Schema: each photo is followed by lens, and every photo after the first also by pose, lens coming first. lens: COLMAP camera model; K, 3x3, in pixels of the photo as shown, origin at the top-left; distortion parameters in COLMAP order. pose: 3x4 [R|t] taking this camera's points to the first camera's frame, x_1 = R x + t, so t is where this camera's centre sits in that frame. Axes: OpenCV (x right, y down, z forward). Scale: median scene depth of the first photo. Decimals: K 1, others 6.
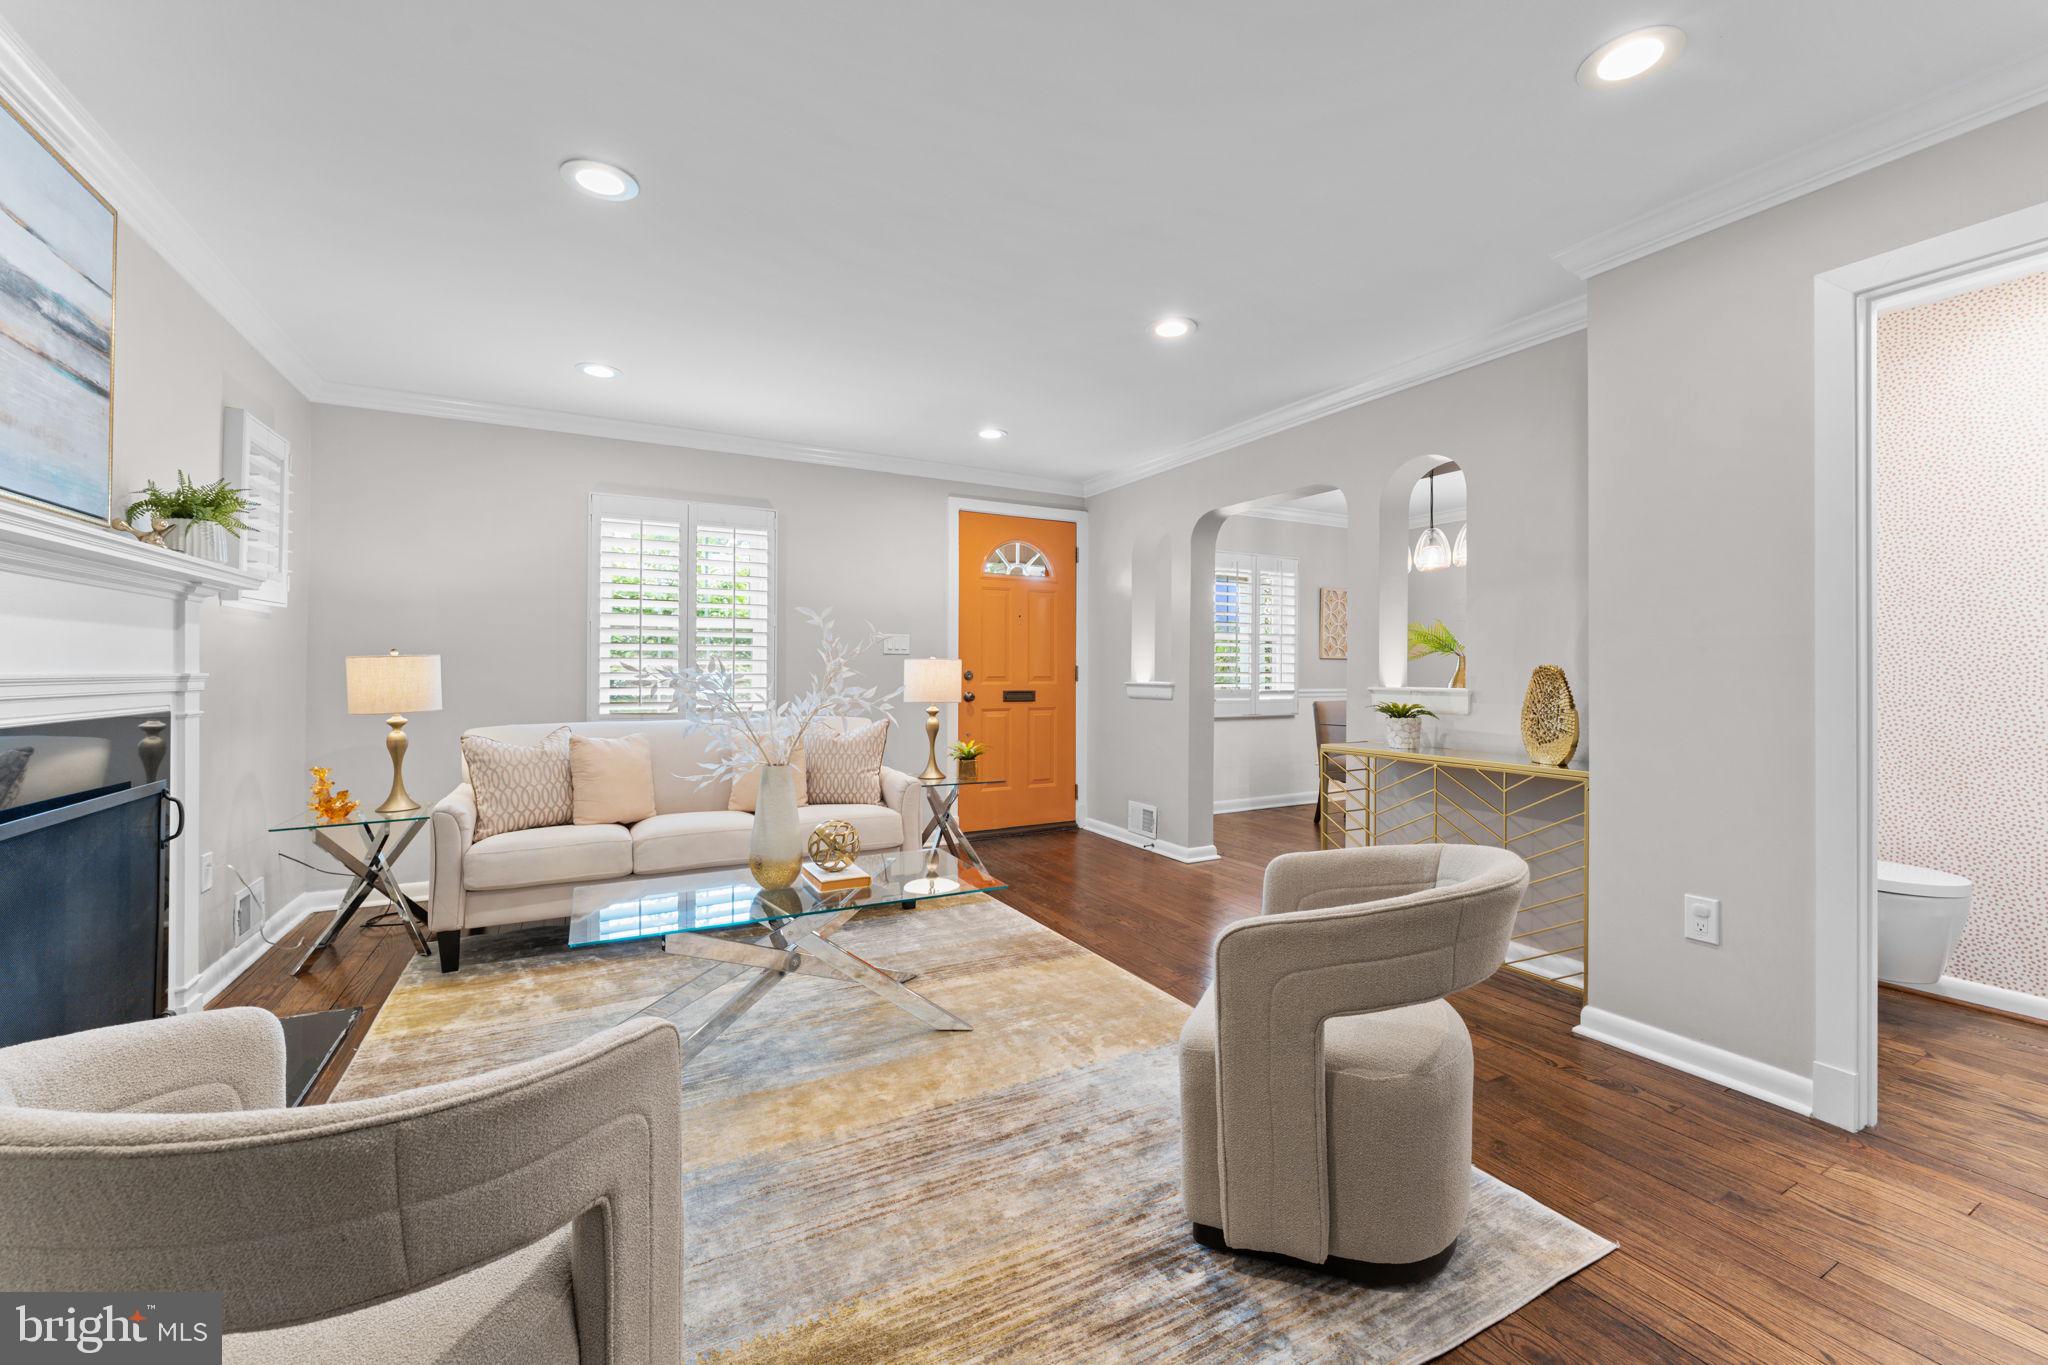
lens RADIAL K [[818.0, 0, 1010.7], [0, 818.0, 672.2], [0, 0, 1]] dist [-0.002711, 0.000171]
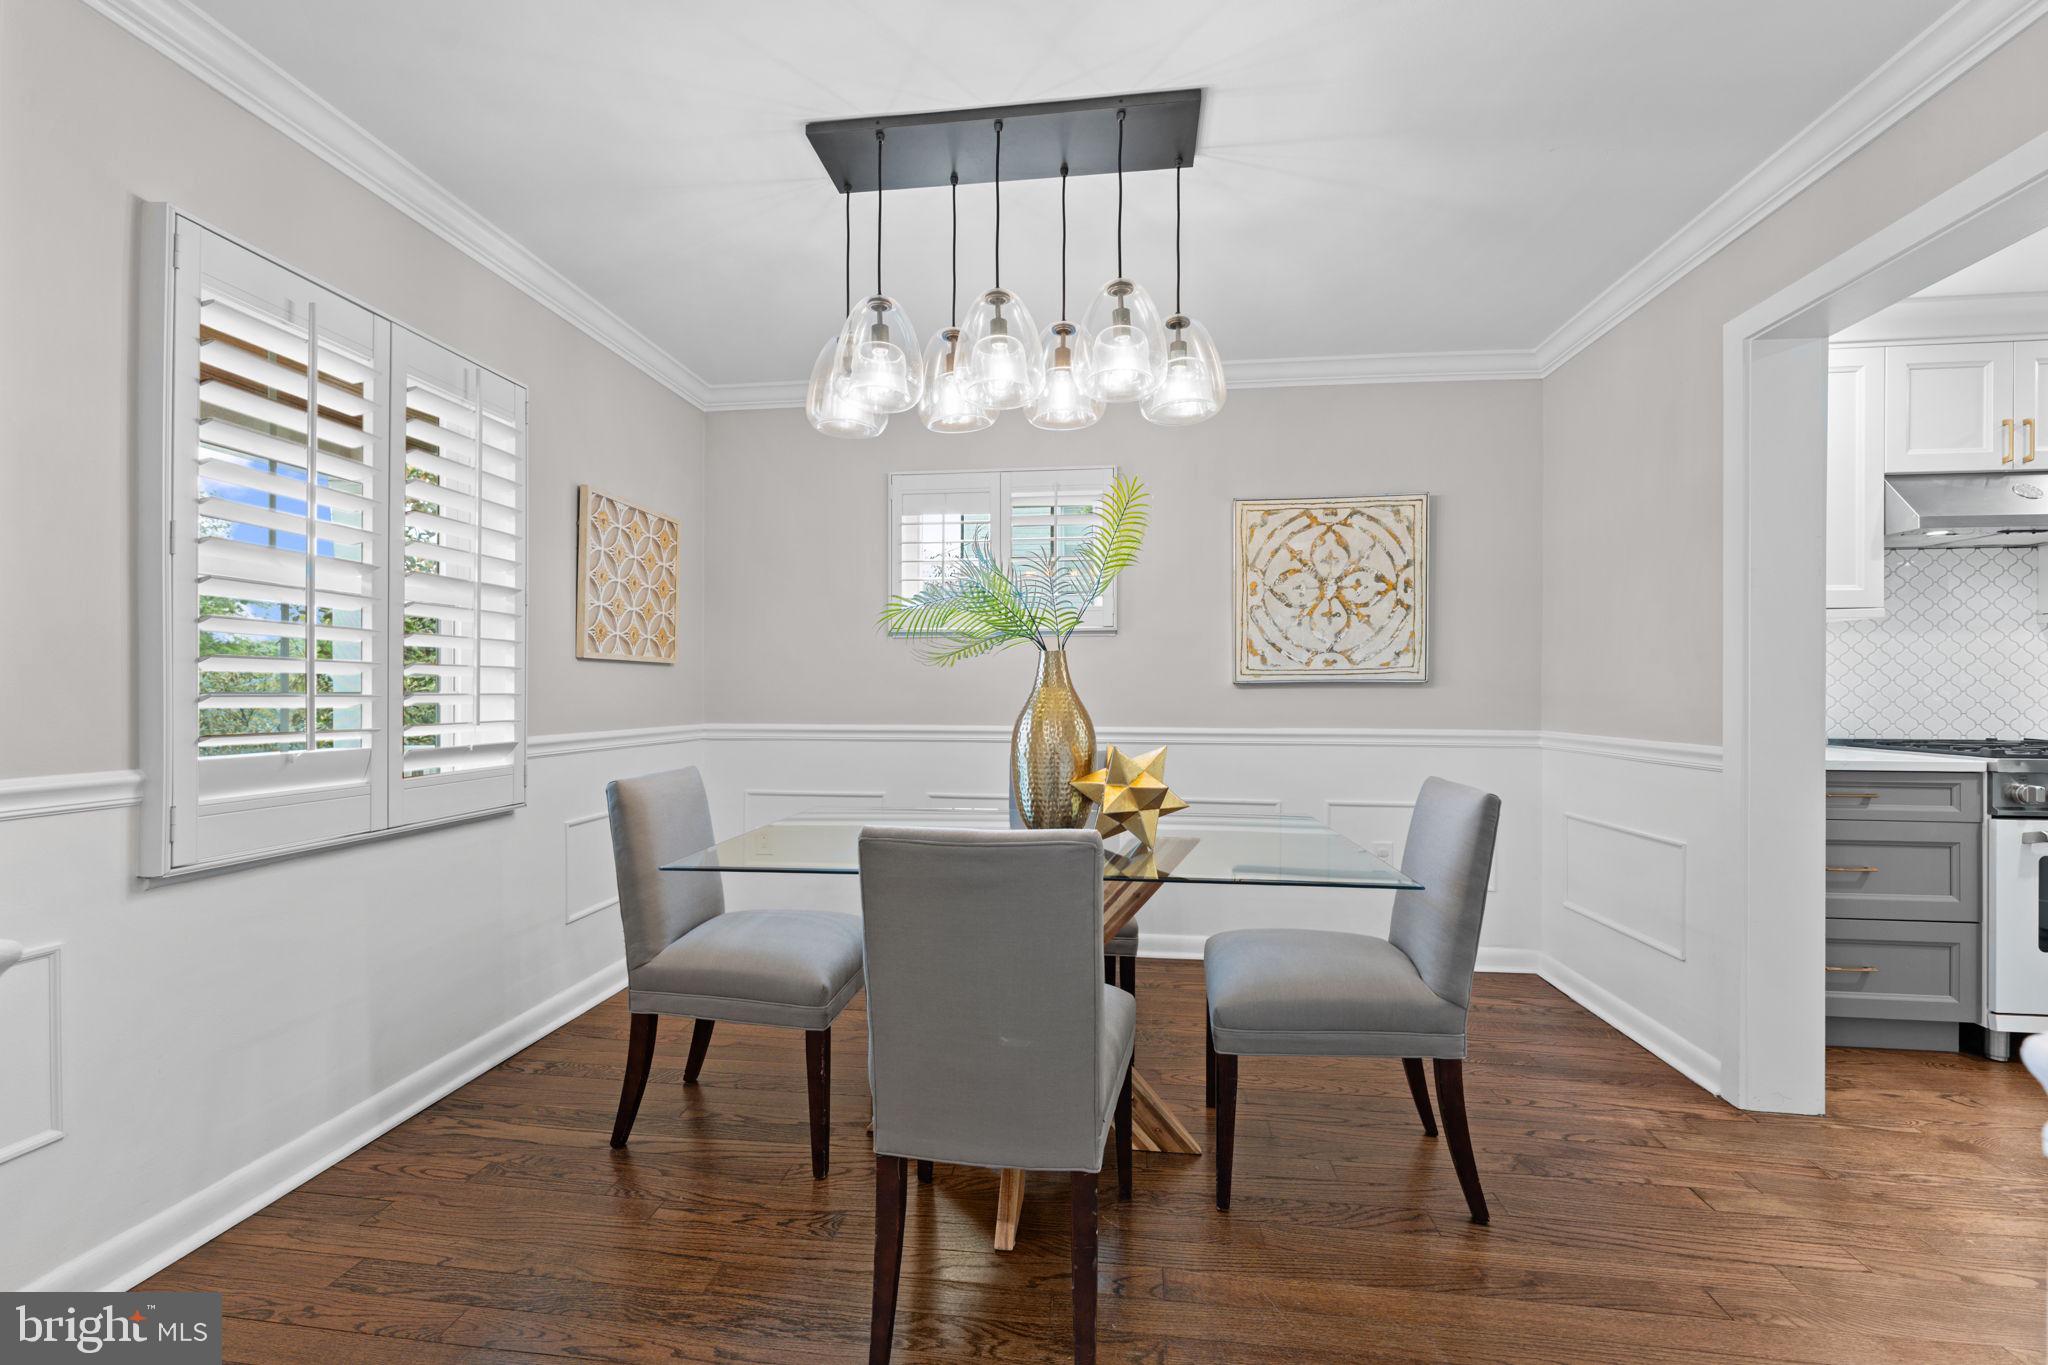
lens RADIAL K [[818.0, 0, 1014.0], [0, 818.0, 690.3], [0, 0, 1]] dist [-0.002711, 0.000171]
pose [[0.580240, -0.001488, 0.814444, 0.180607], [0.002245, 0.999997, 0.000227, -0.000467], [-0.814442, 0.001697, 0.580242, 0.612544]]
